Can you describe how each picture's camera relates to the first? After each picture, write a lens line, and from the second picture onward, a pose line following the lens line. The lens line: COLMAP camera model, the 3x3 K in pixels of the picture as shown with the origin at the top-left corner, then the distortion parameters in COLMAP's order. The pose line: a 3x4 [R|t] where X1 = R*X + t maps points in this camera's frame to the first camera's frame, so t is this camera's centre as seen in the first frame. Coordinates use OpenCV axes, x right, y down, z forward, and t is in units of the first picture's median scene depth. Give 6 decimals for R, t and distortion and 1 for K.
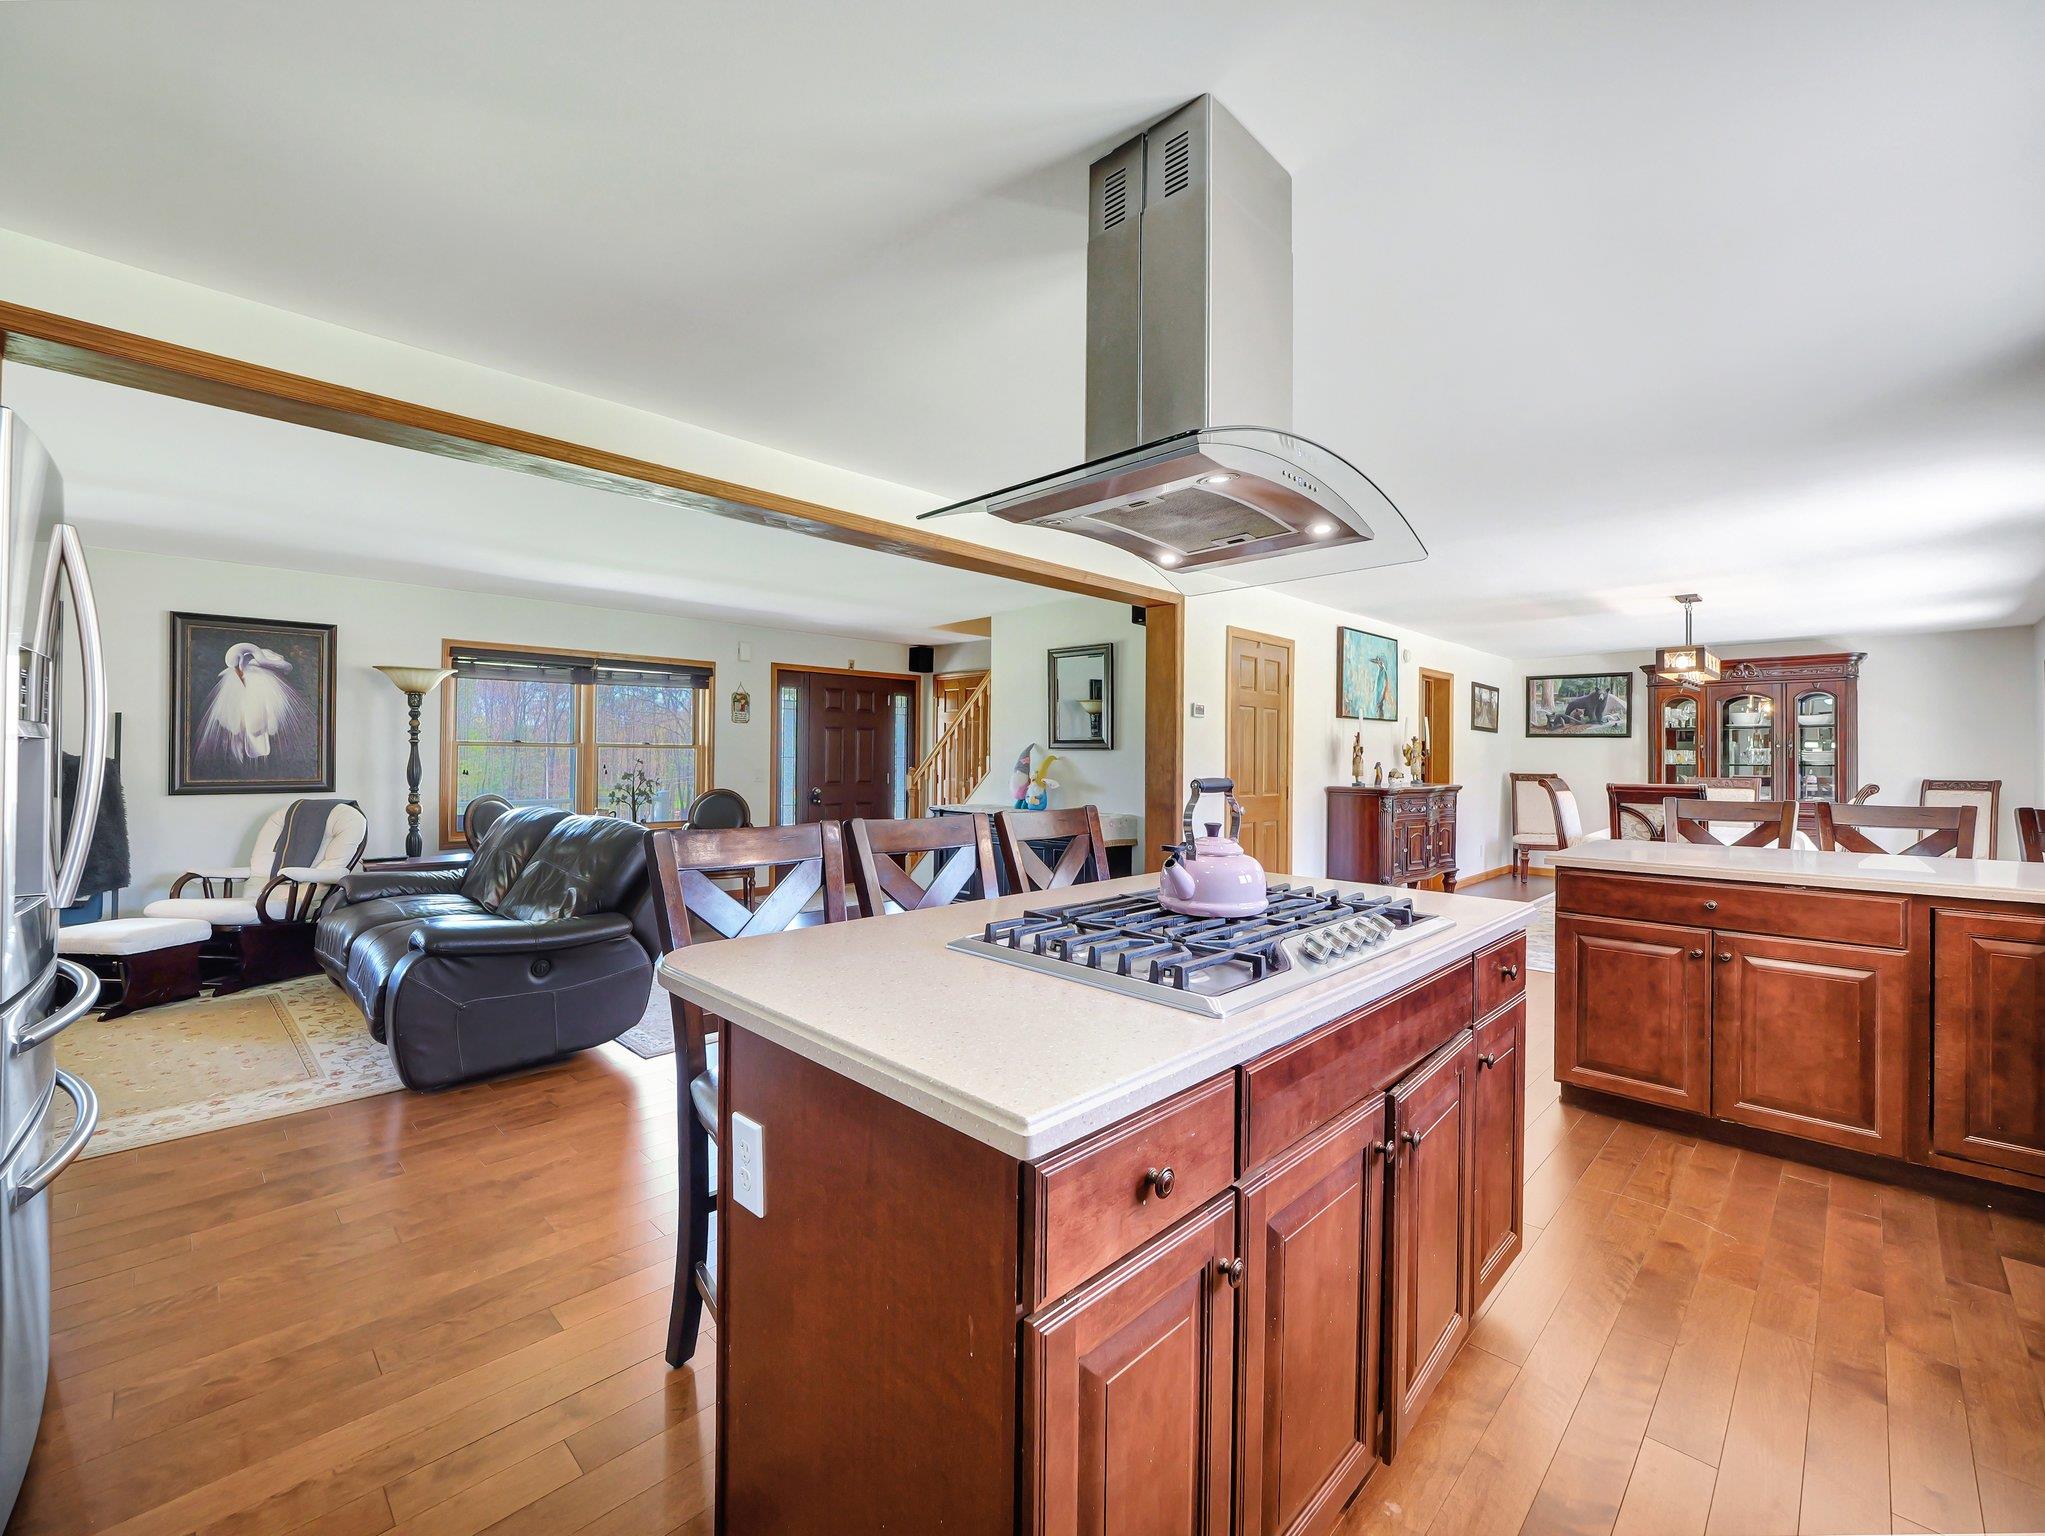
lens RADIAL K [[853.3, 0, 1004.9], [0, 853.3, 756.0], [0, 0, 1]] dist [0.002909, -0.000867]
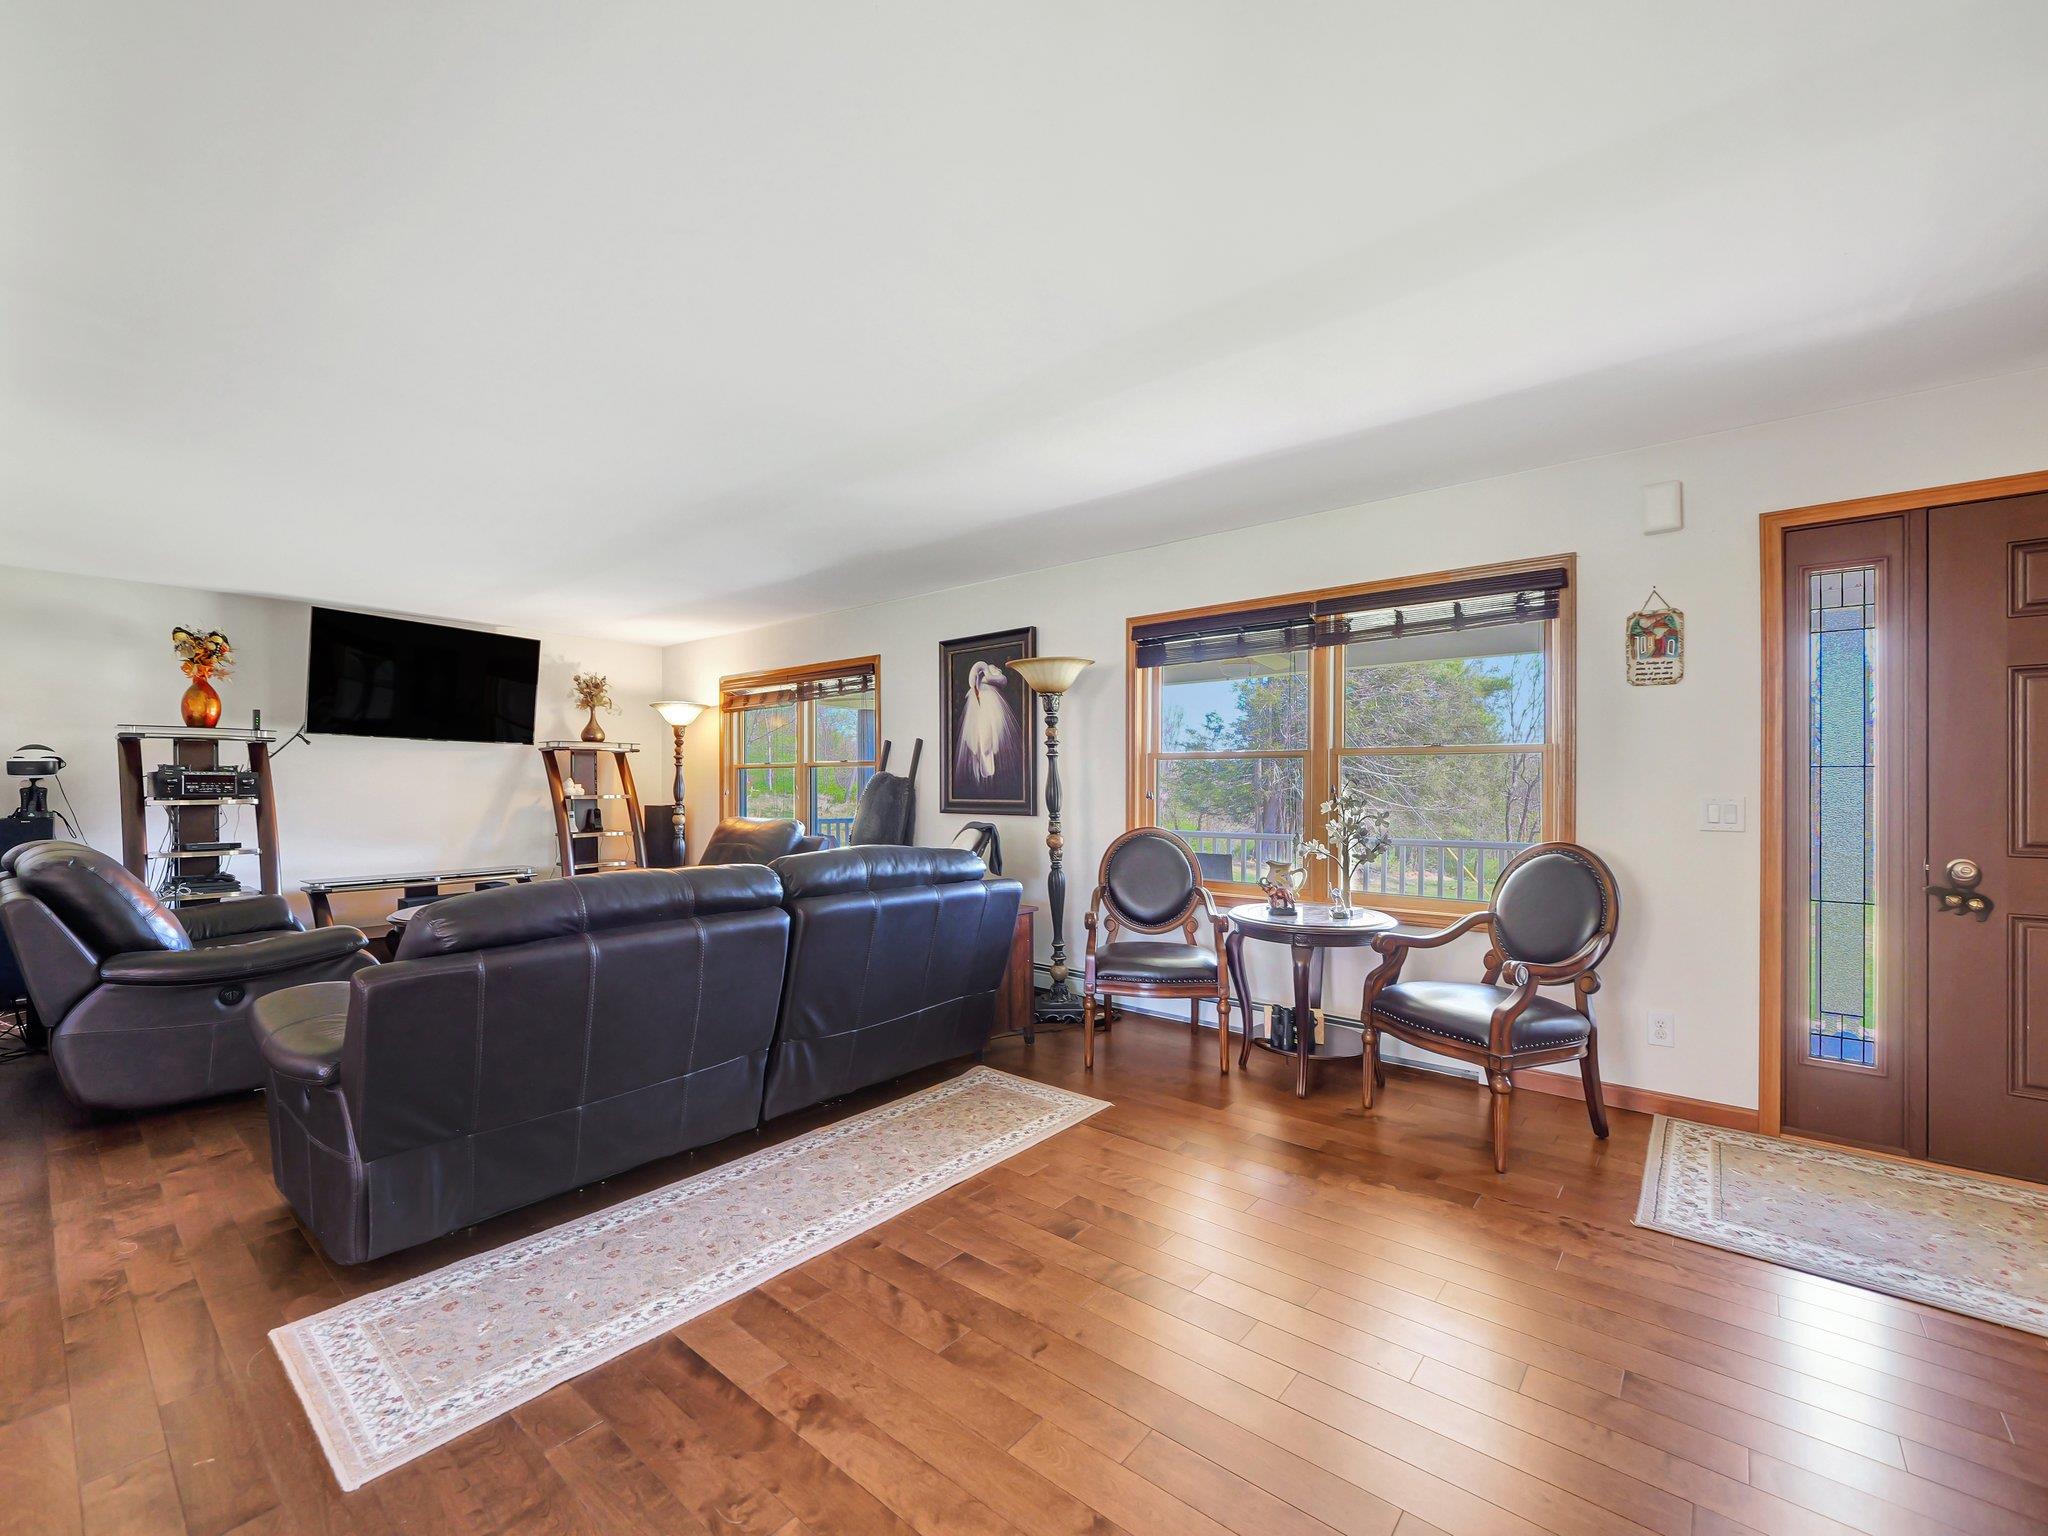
lens RADIAL K [[843.0, 0, 1018.9], [0, 843.0, 781.7], [0, 0, 1]] dist [-0.002910, -0.000691]
pose [[0.104930, -0.005367, -0.994465, 0.084482], [0.003601, 0.999981, -0.005017, 0.011652], [0.994473, -0.003055, 0.104947, 0.920327]]
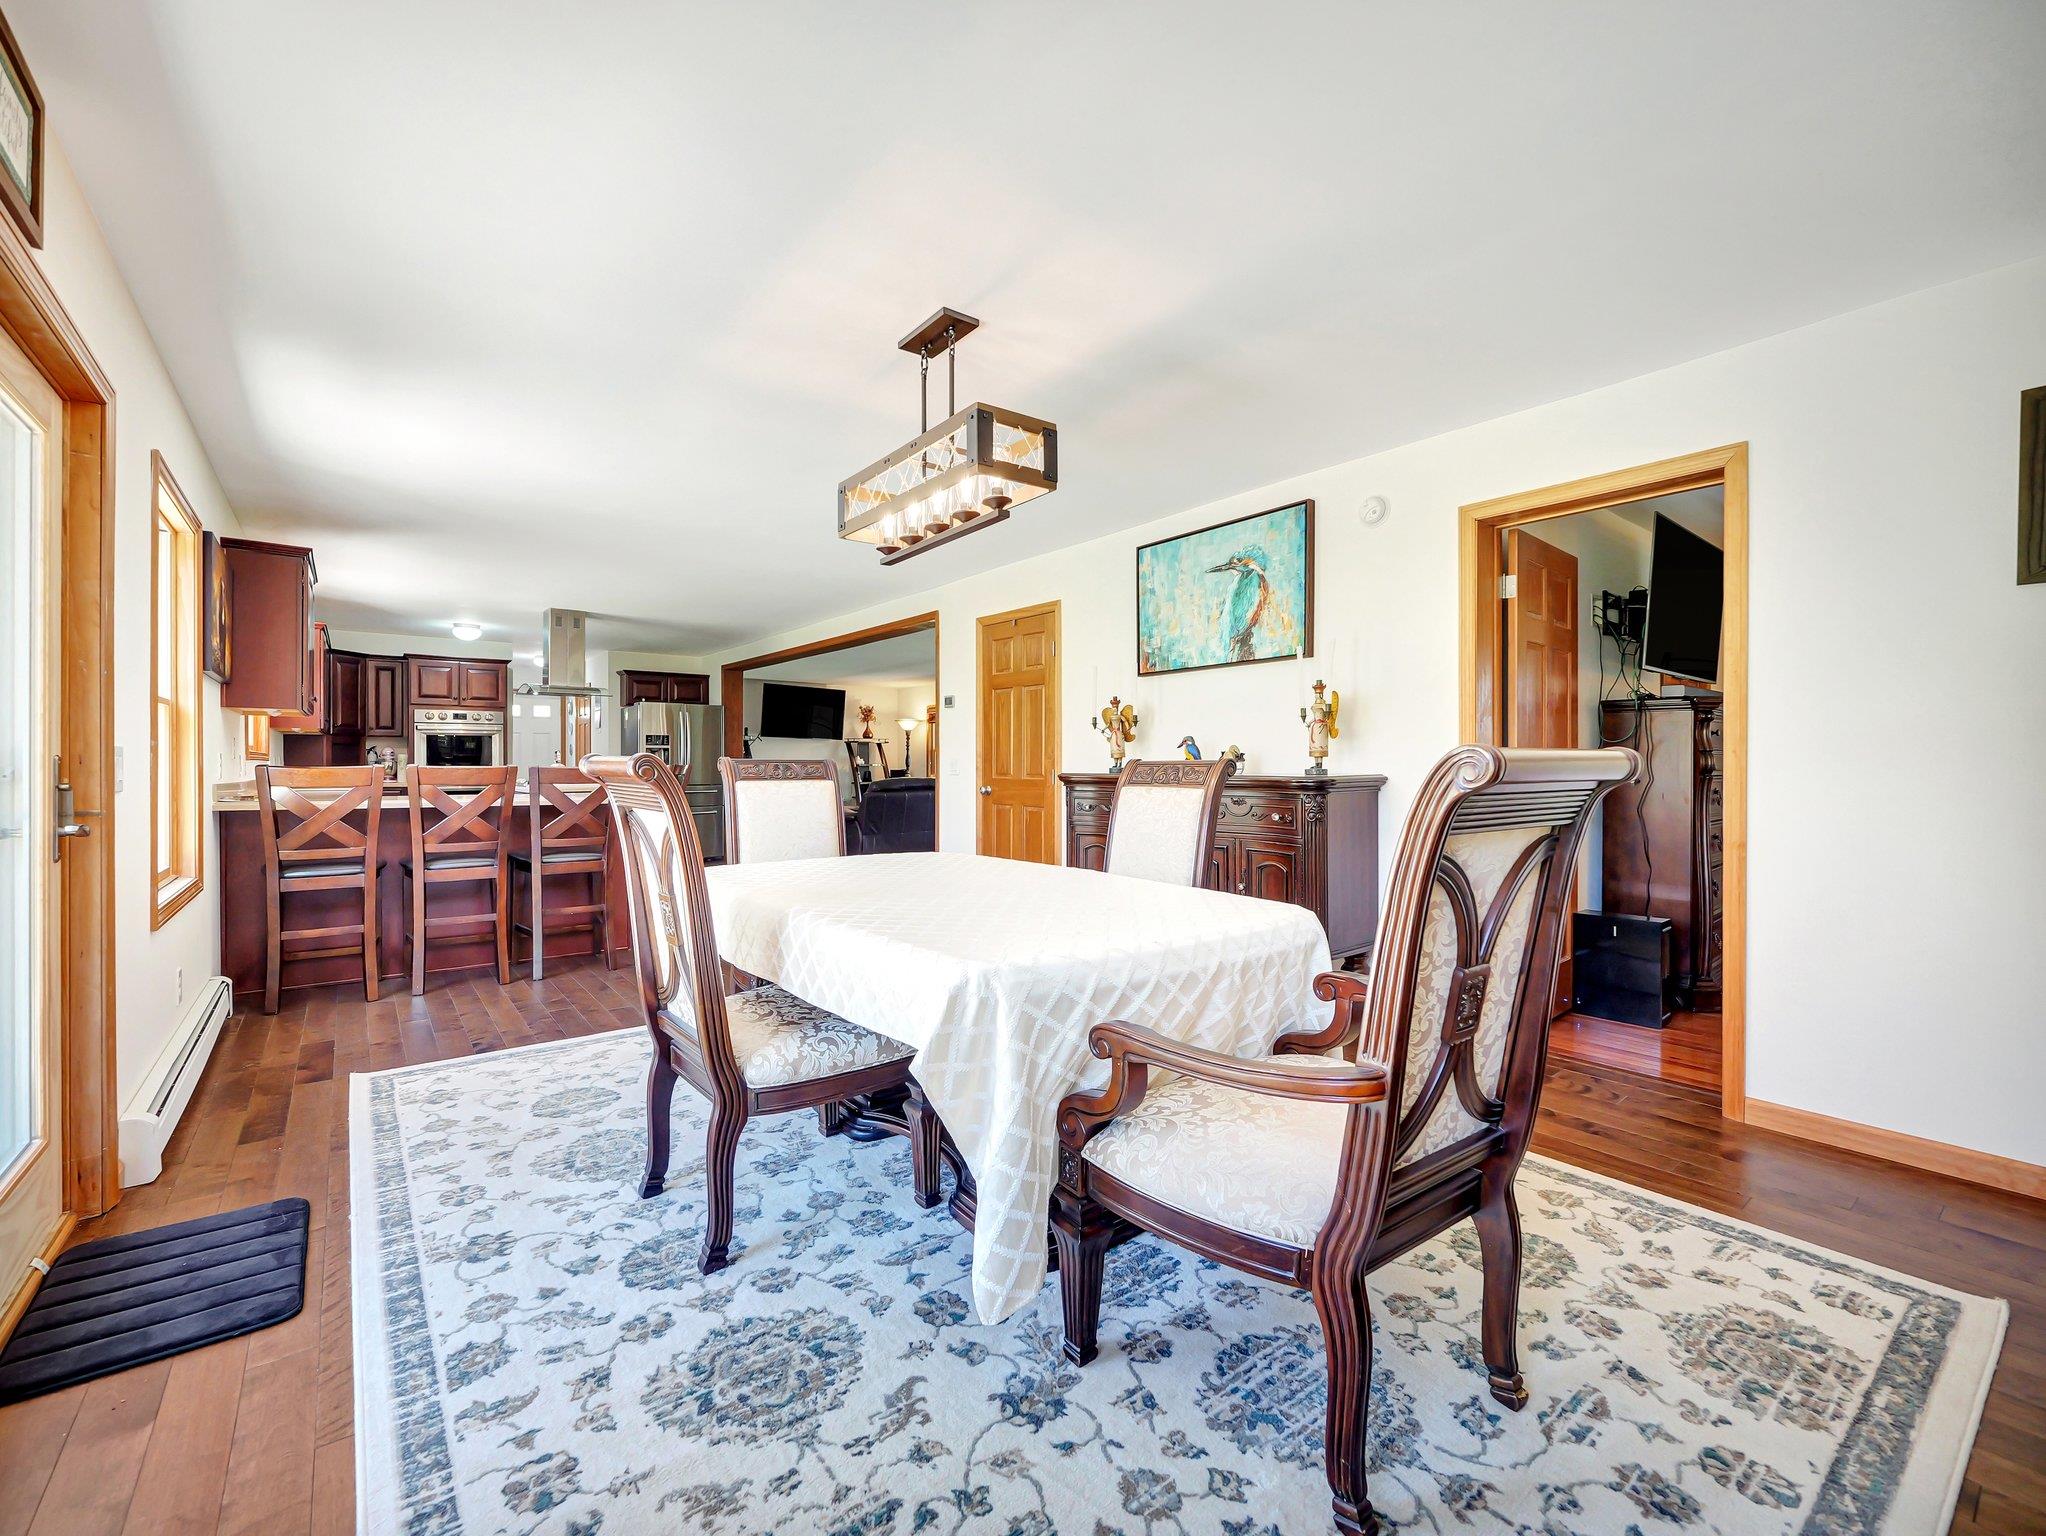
lens RADIAL K [[853.7, 0, 1010.7], [0, 853.7, 764.9], [0, 0, 1]] dist [0.002909, -0.000867]
pose [[-0.122530, -0.005210, -0.992451, 1.328019], [-0.001953, 0.999986, -0.005008, 0.037675], [0.992463, 0.001325, -0.122539, 1.178253]]
